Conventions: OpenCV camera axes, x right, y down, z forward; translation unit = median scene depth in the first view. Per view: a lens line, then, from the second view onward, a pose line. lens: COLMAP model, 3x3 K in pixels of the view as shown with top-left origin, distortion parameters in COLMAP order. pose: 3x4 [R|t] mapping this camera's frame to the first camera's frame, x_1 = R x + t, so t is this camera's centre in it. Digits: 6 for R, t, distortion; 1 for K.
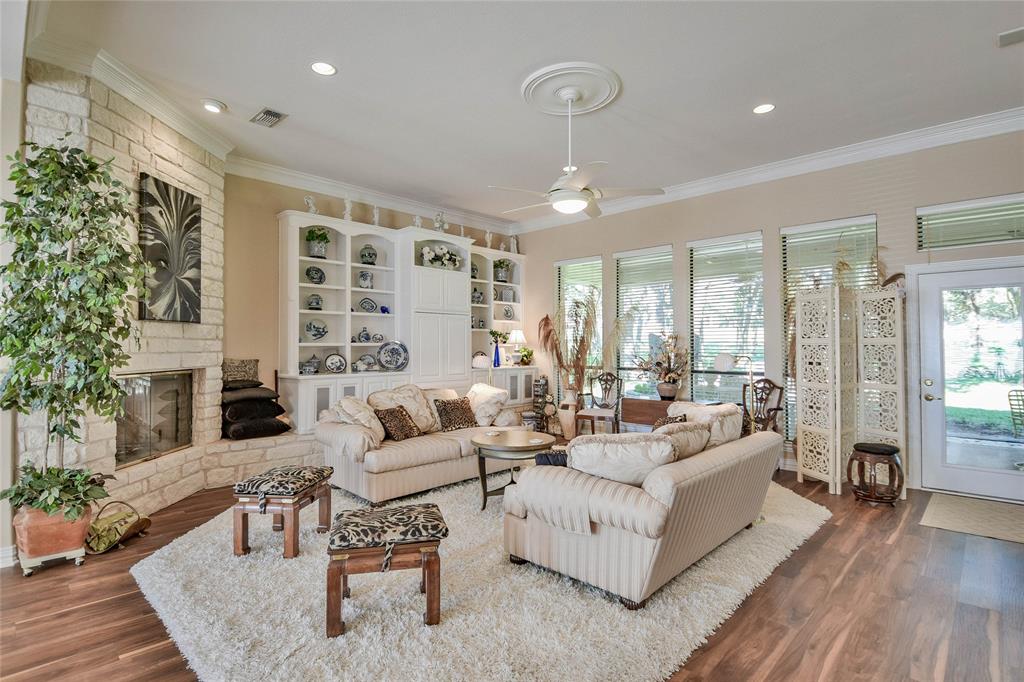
lens RADIAL K [[507.2, 0, 522.6], [0, 507.2, 339.6], [0, 0, 1]] dist [0.029391, -0.030074]
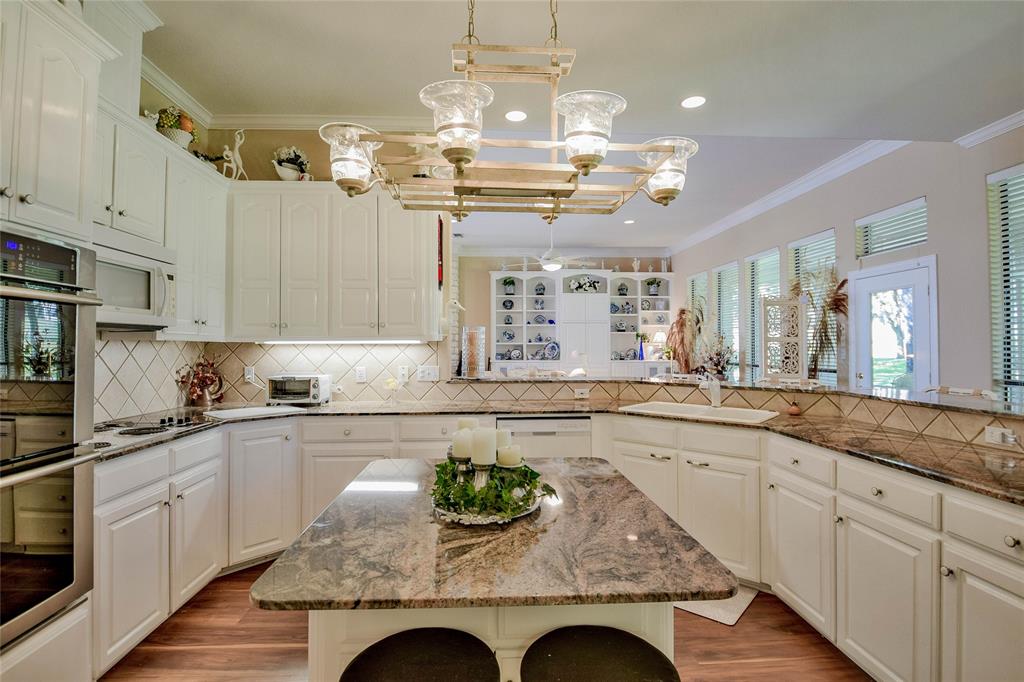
lens RADIAL K [[506.9, 0, 508.3], [0, 506.9, 337.1], [0, 0, 1]] dist [0.028620, -0.027094]
pose [[0.720959, -0.011247, -0.692886, 0.781671], [0.008067, 0.999937, -0.007837, 0.000491], [0.692931, 0.000061, 0.721004, -0.260968]]
